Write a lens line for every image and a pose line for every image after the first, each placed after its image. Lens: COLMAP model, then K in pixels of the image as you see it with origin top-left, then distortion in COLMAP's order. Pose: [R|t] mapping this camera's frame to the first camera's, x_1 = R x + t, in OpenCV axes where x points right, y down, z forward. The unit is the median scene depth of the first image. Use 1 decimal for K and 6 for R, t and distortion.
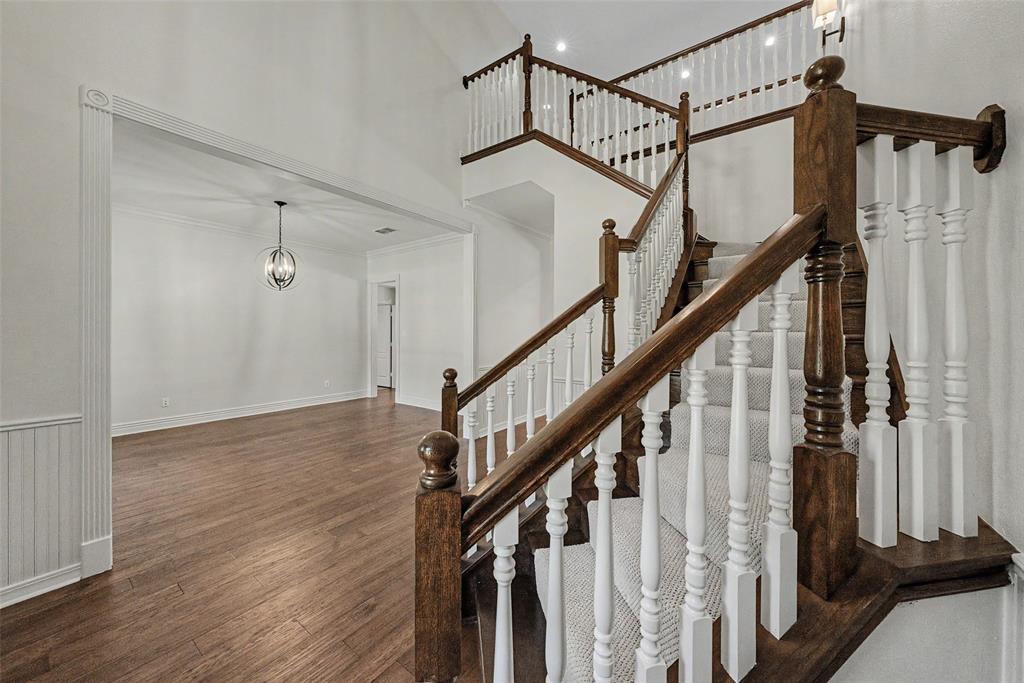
lens RADIAL K [[370.1, 0, 507.8], [0, 370.1, 342.3], [0, 0, 1]] dist [0.000080, 0.000115]
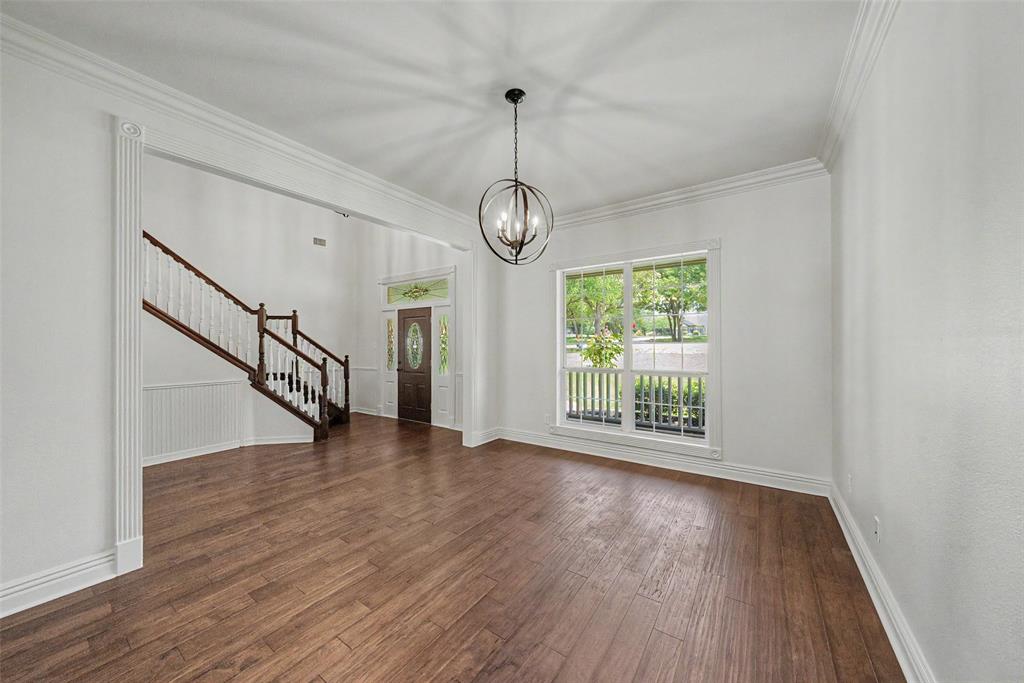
lens RADIAL K [[370.1, 0, 507.8], [0, 370.1, 342.3], [0, 0, 1]] dist [0.000080, 0.000115]
pose [[-0.999355, 0.000679, -0.035912, -0.600164], [0.000762, 0.999997, -0.002300, -0.025810], [0.035911, -0.002326, -0.999352, 1.570282]]
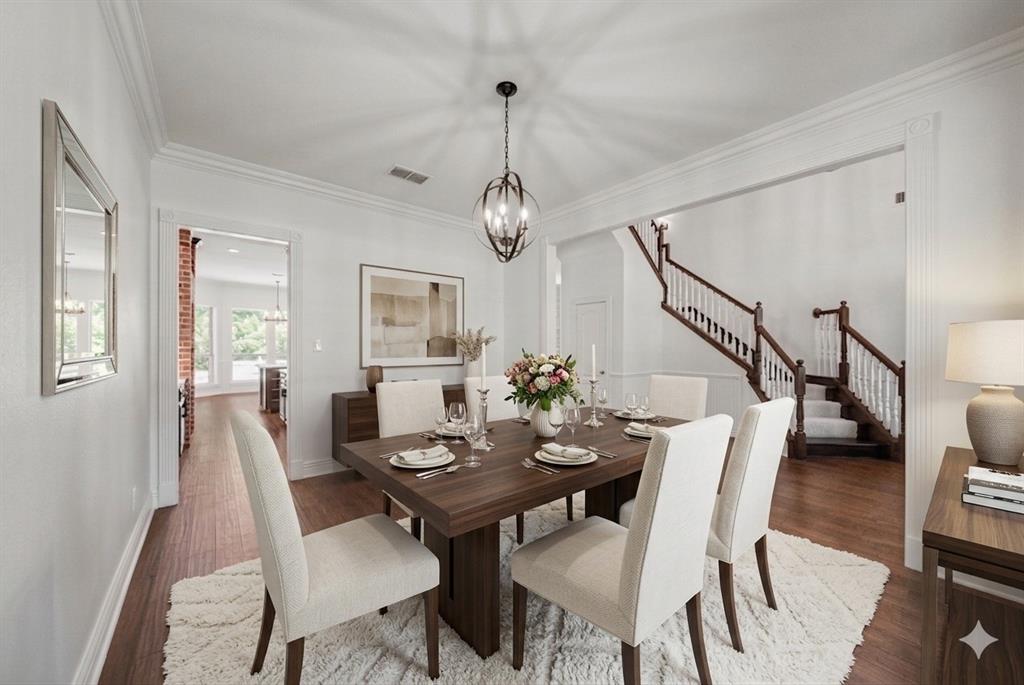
lens RADIAL K [[370.1, 0, 507.8], [0, 370.1, 343.3], [0, 0, 1]] dist [0.000080, 0.000115]
pose [[0.249947, 0.000398, 0.968260, -1.135173], [0.007495, 0.999969, -0.002346, -0.028368], [-0.968231, 0.007844, 0.249936, 0.901445]]
